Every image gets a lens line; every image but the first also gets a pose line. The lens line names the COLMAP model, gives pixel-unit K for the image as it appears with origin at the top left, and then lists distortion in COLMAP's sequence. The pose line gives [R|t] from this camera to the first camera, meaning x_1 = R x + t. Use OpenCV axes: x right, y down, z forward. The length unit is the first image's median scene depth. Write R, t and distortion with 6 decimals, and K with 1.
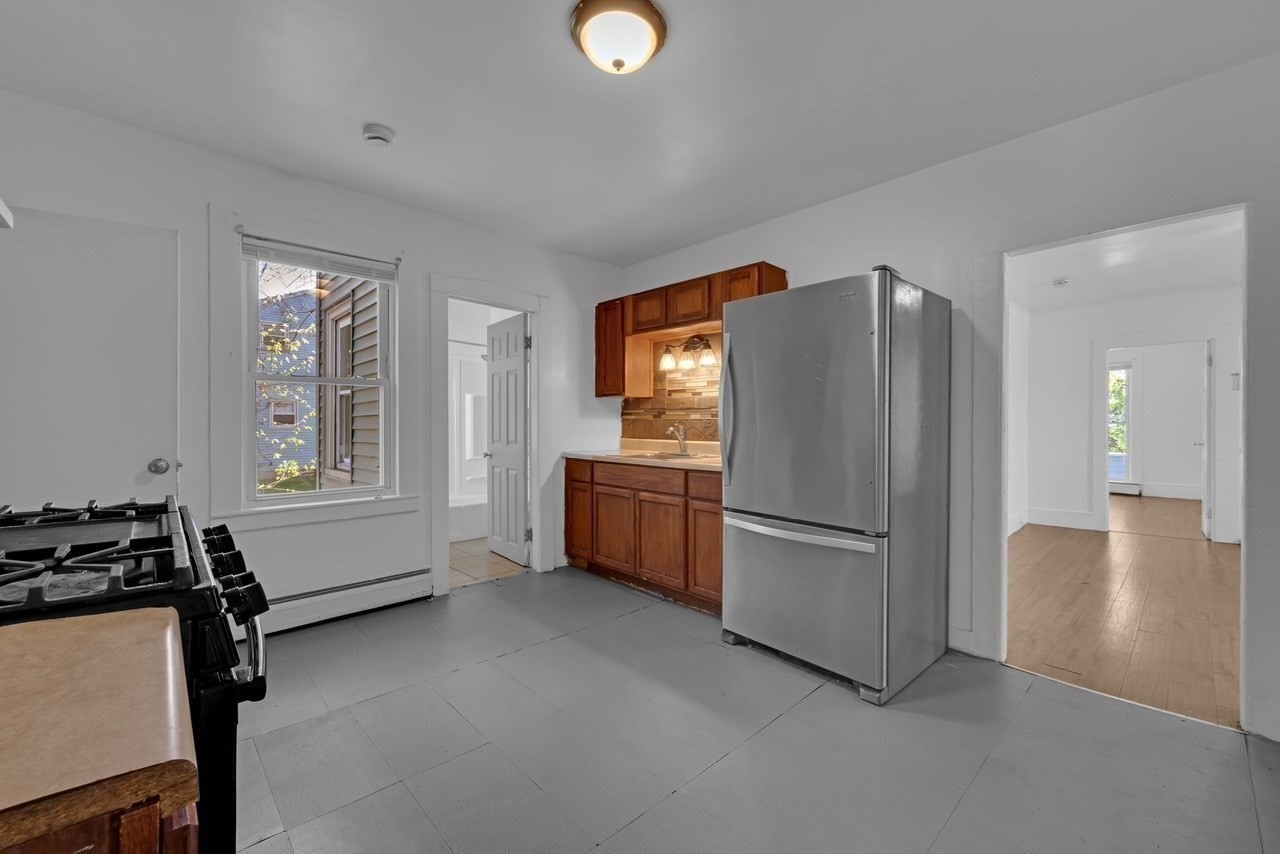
lens RADIAL K [[509.1, 0, 642.0], [0, 509.1, 426.3], [0, 0, 1]] dist [0.001265, -0.000320]
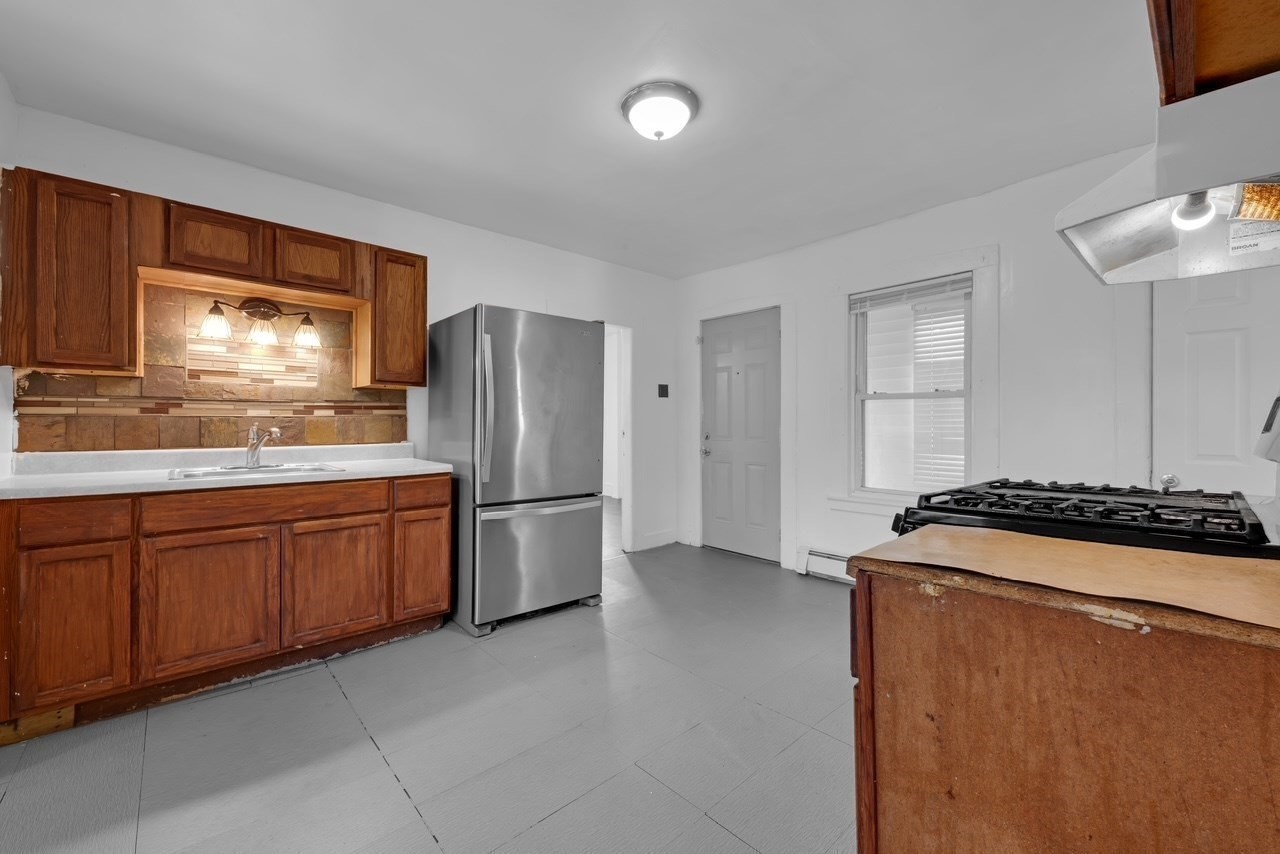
lens RADIAL K [[509.1, 0, 639.5], [0, 509.1, 424.7], [0, 0, 1]] dist [0.001265, -0.000320]
pose [[0.030356, -0.007159, 0.999514, -0.602188], [0.006121, 0.999957, 0.006976, -0.004065], [-0.999520, 0.005906, 0.030398, 0.463463]]
